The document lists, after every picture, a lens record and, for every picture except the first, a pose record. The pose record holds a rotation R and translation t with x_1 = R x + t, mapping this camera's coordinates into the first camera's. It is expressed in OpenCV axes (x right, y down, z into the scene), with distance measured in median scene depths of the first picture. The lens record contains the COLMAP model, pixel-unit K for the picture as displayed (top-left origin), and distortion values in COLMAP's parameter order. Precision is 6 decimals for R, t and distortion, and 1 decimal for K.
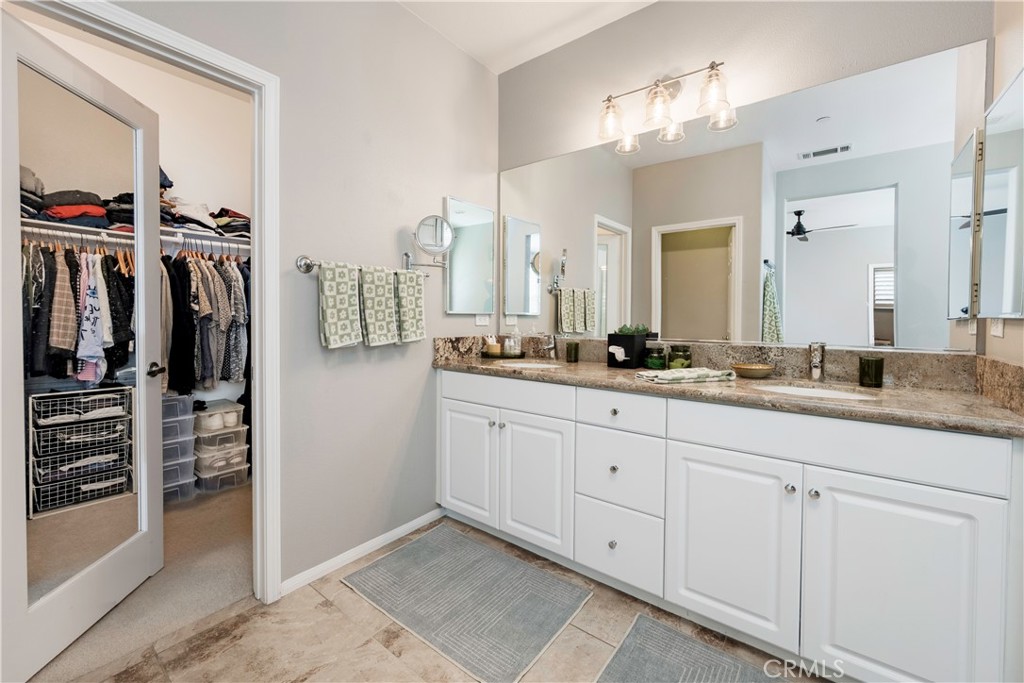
lens RADIAL K [[416.7, 0, 516.3], [0, 416.7, 330.5], [0, 0, 1]] dist [0.000944, 0.000051]
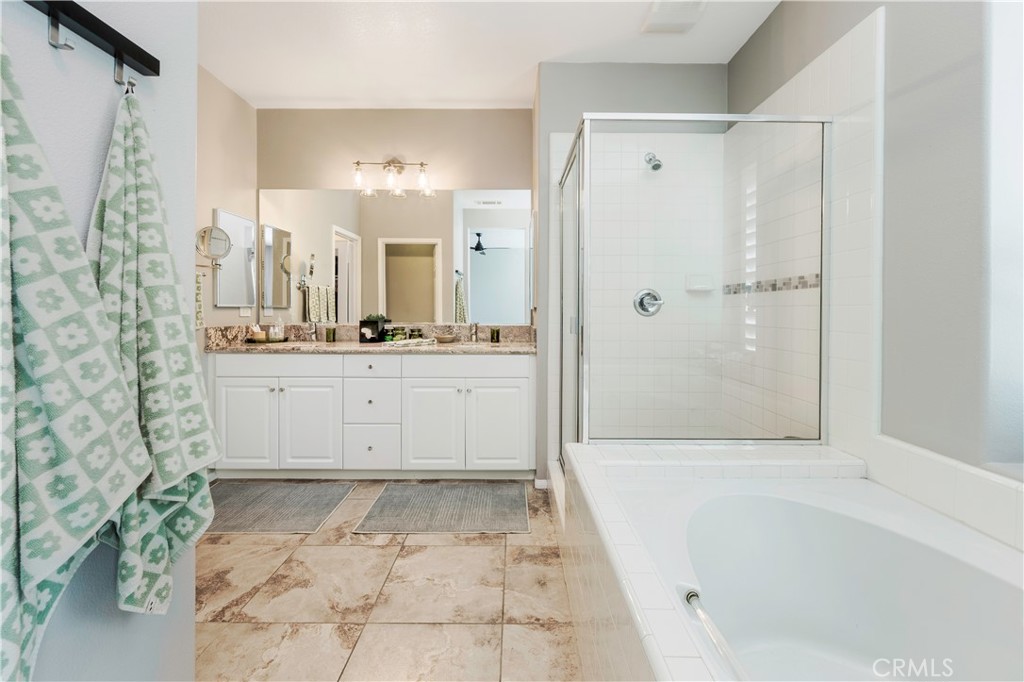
lens RADIAL K [[419.0, 0, 509.9], [0, 419.0, 310.3], [0, 0, 1]] dist [0.000470, 0.000130]
pose [[0.799367, -0.003400, 0.600833, -0.218056], [0.020510, 0.999556, -0.021630, 0.012895], [-0.600493, 0.029613, 0.799082, -0.453720]]
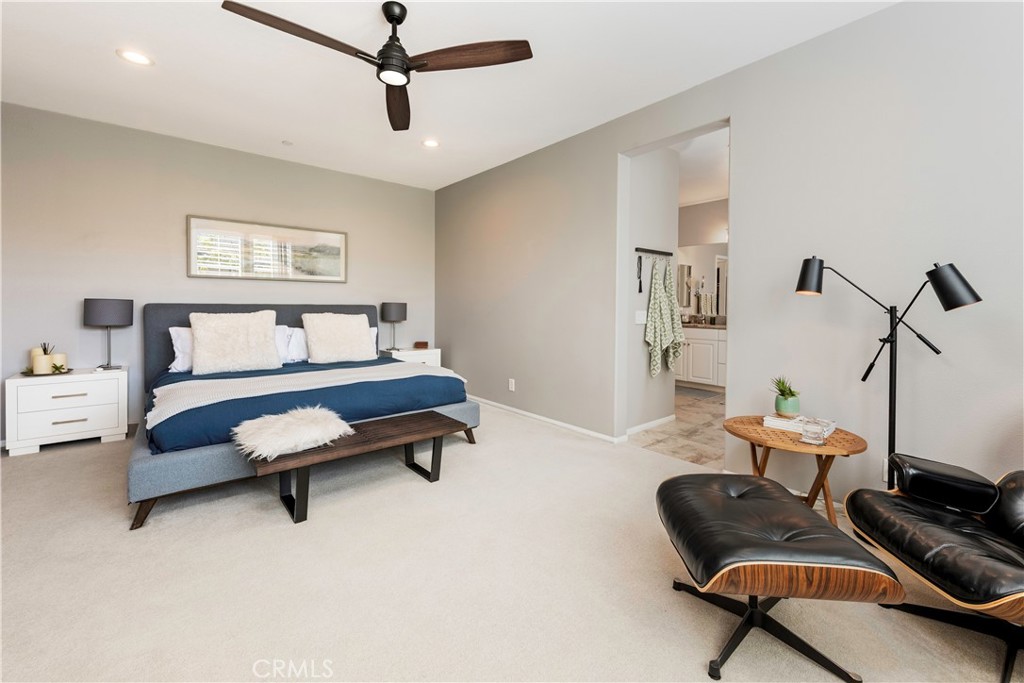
lens RADIAL K [[419.0, 0, 509.9], [0, 419.0, 310.8], [0, 0, 1]] dist [0.000470, 0.000130]
pose [[0.976050, 0.003373, -0.217518, -0.525452], [-0.008114, 0.999749, -0.020905, 0.054642], [0.217393, 0.022169, 0.975832, -1.815522]]
